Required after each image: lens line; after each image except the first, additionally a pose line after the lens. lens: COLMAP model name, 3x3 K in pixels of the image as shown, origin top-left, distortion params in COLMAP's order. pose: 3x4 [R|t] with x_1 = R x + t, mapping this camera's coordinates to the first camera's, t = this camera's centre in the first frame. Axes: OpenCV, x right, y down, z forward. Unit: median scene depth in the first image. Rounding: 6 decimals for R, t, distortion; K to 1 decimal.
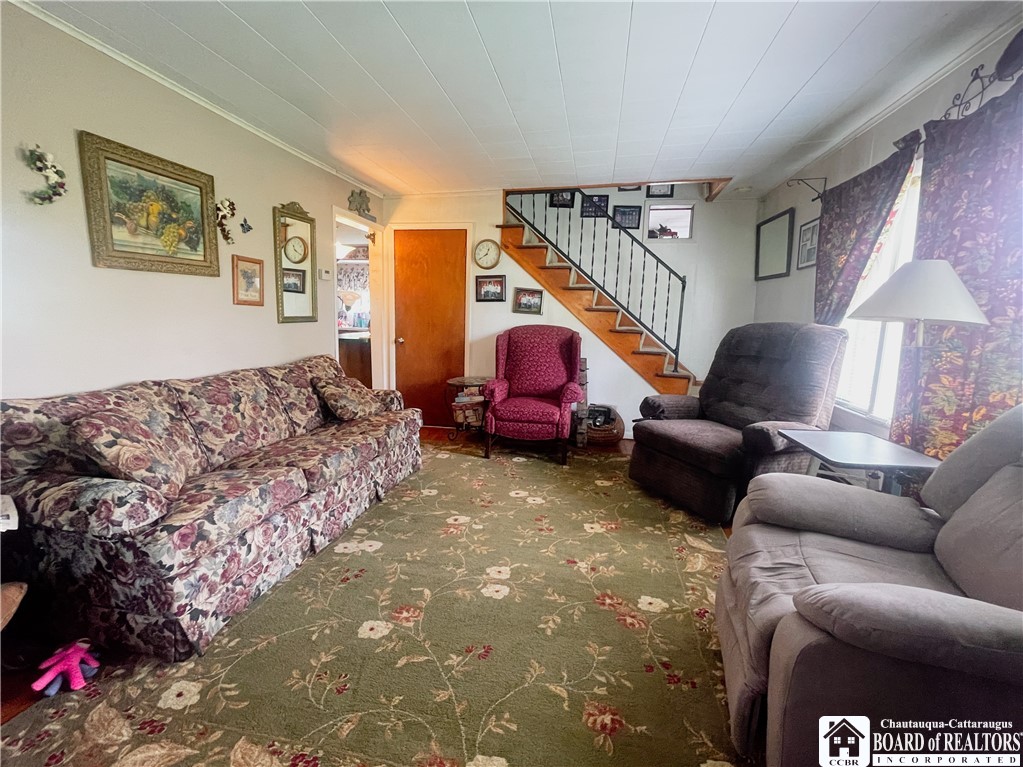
lens RADIAL K [[408.3, 0, 509.0], [0, 408.3, 385.5], [0, 0, 1]] dist [0.009044, 0.000309]
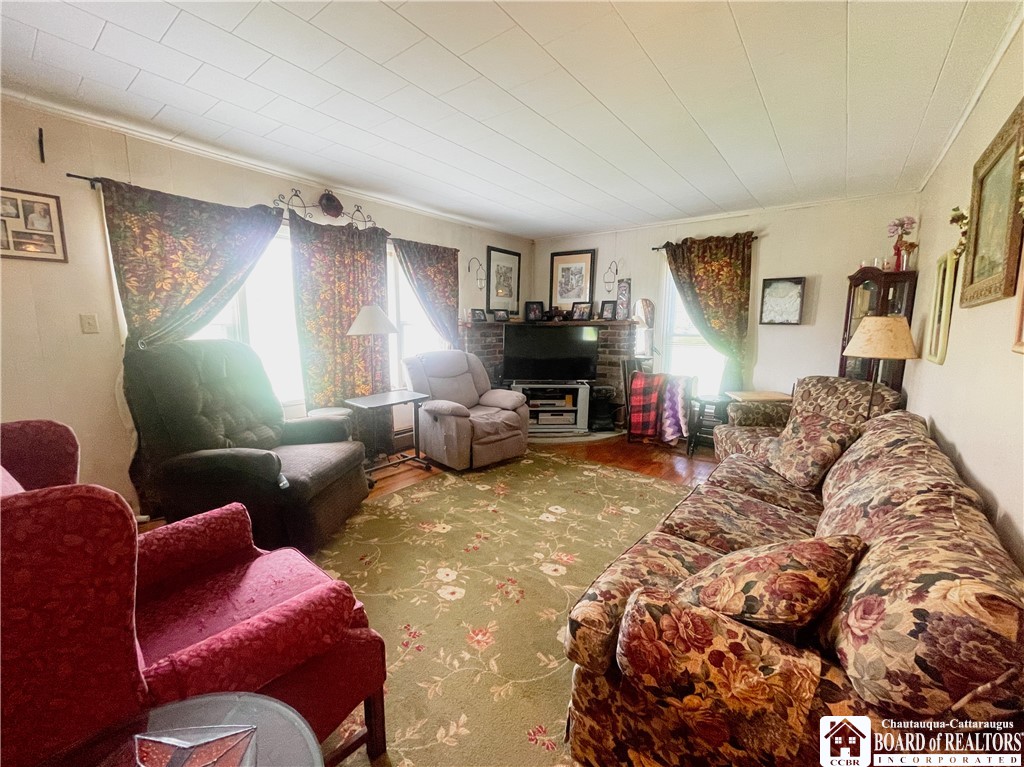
lens RADIAL K [[408.7, 0, 512.4], [0, 408.7, 380.7], [0, 0, 1]] dist [0.009044, 0.000309]
pose [[-0.878492, -0.085778, 0.469993, -0.535475], [0.059452, 0.956475, 0.285693, -0.405710], [-0.474043, 0.278921, -0.835157, 2.083164]]
